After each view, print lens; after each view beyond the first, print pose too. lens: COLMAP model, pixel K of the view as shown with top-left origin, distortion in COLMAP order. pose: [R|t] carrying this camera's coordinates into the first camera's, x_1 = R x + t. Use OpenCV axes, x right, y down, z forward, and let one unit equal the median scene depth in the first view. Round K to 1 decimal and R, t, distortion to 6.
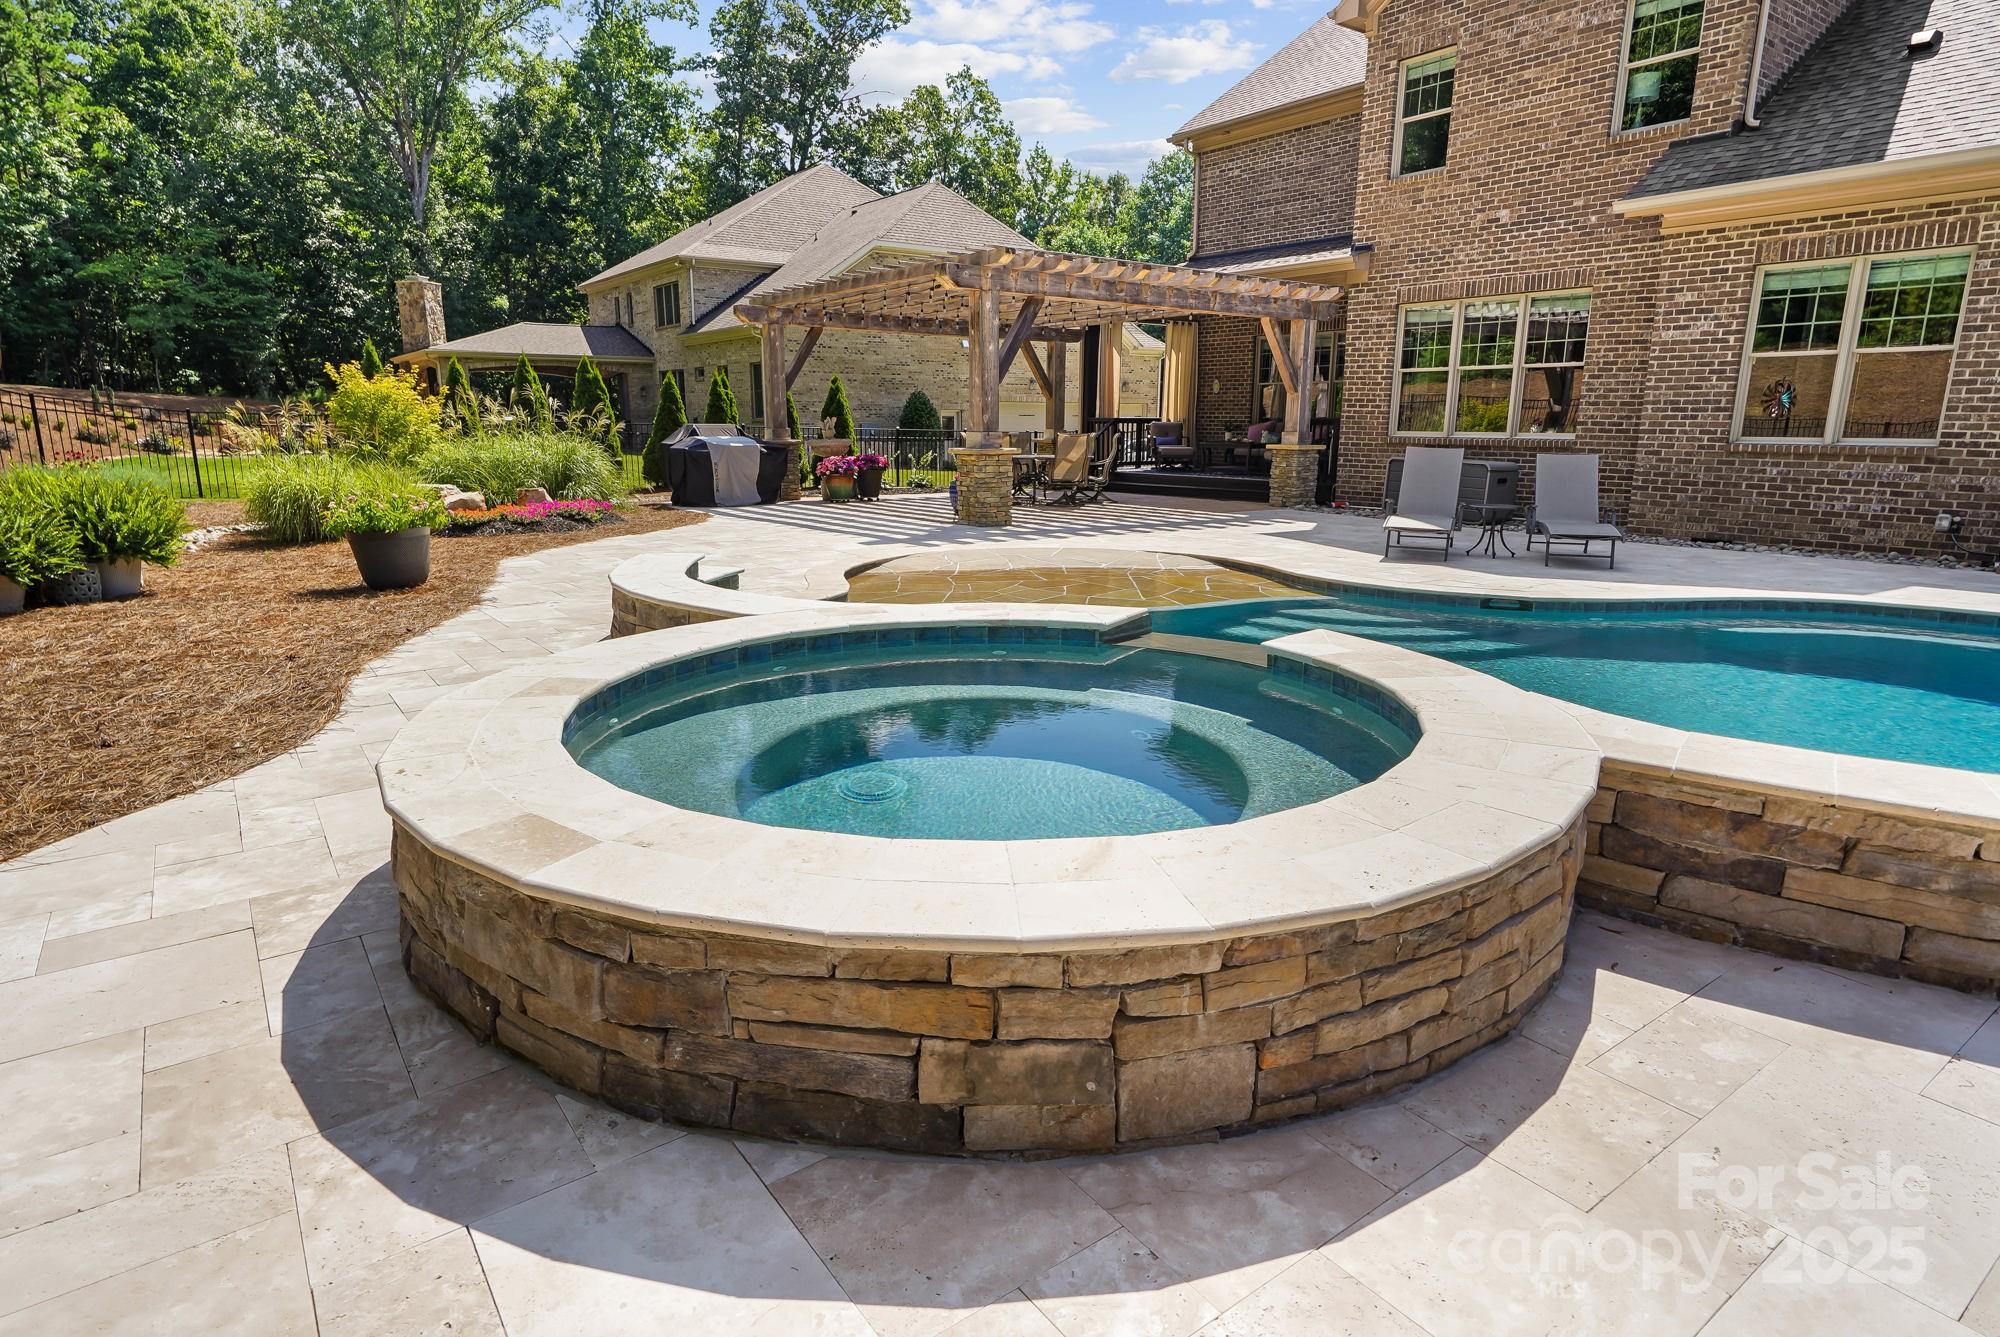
lens RADIAL K [[1097.0, 0, 1001.9], [0, 1097.0, 678.8], [0, 0, 1]] dist [-0.001922, 0.001331]
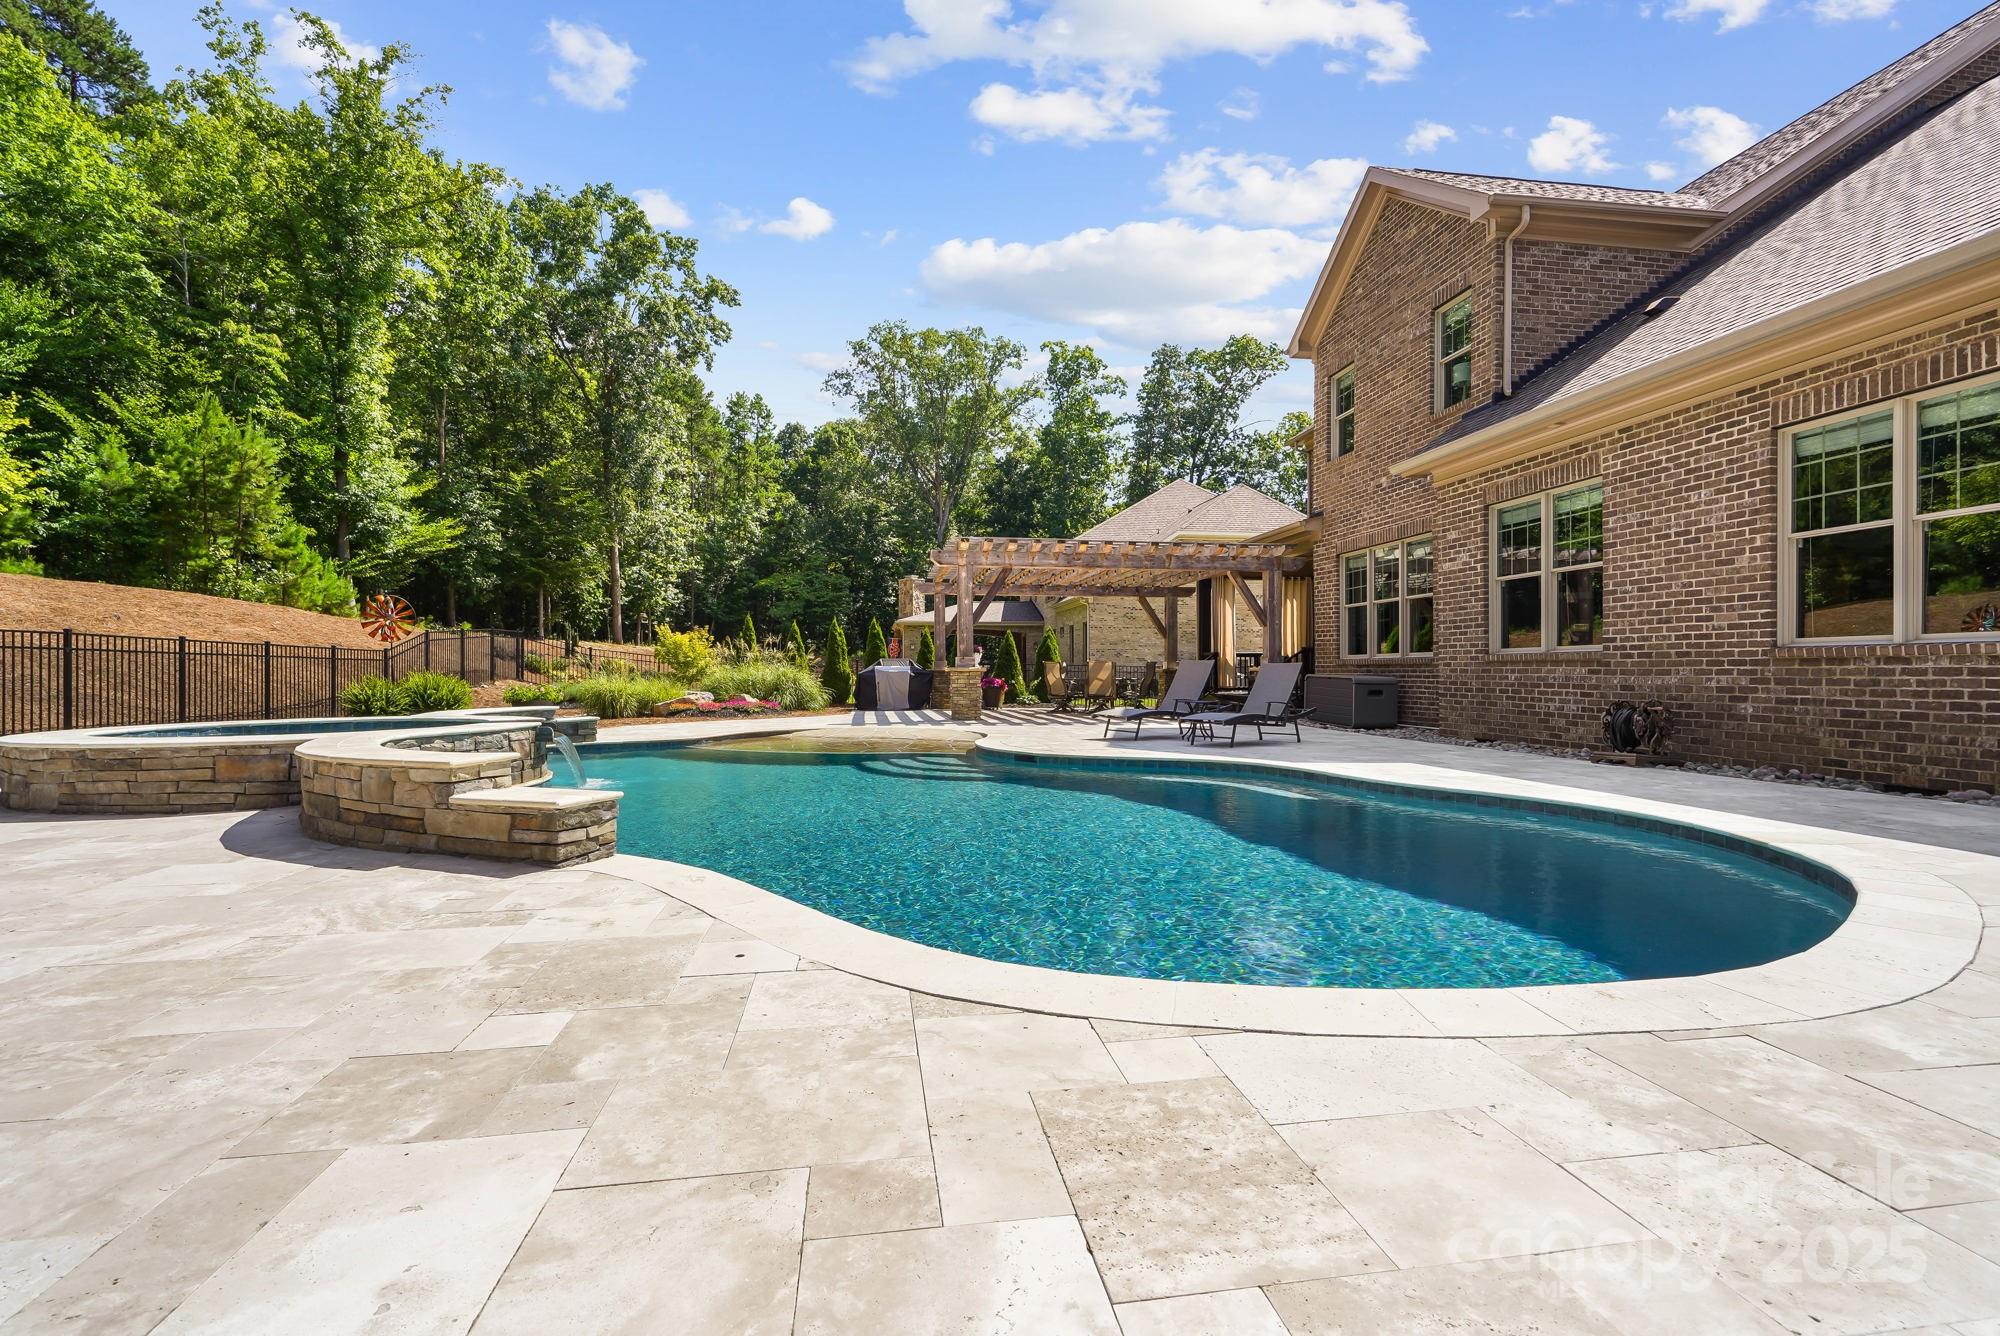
lens RADIAL K [[918.1, 0, 1000.0], [0, 918.1, 668.0], [0, 0, 1]] dist [0.001662, -0.000271]
pose [[0.879754, -0.010107, -0.475321, 0.553376], [-0.101134, 0.972914, -0.207873, 0.038542], [0.464547, 0.230948, 0.854903, -0.033154]]
